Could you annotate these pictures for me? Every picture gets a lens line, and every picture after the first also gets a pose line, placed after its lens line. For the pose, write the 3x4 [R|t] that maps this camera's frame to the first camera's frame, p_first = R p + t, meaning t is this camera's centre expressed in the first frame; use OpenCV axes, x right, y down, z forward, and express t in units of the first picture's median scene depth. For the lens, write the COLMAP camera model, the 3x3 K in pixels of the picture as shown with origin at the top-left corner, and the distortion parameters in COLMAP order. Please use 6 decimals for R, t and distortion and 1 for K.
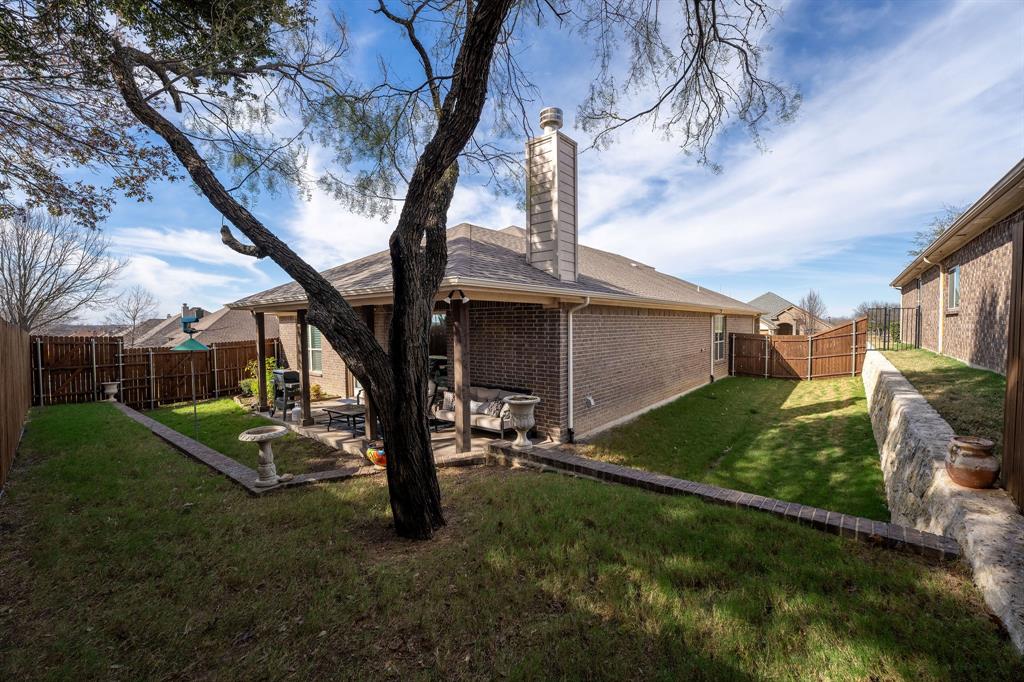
lens RADIAL K [[415.9, 0, 512.0], [0, 415.9, 341.0], [0, 0, 1]] dist [-0.020709, 0.001238]
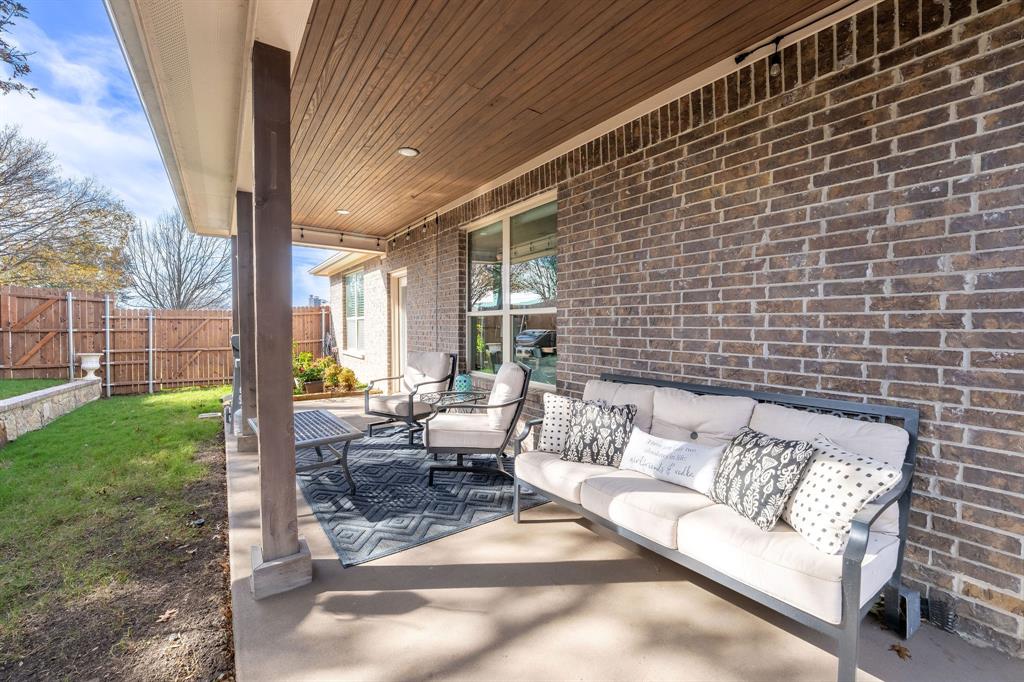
lens RADIAL K [[415.9, 0, 512.0], [0, 415.9, 341.0], [0, 0, 1]] dist [-0.020709, 0.001238]
pose [[0.964898, 0.025263, -0.261407, -0.083270], [-0.025655, 0.999669, 0.001914, 0.064180], [0.261369, 0.004860, 0.965227, 0.544657]]
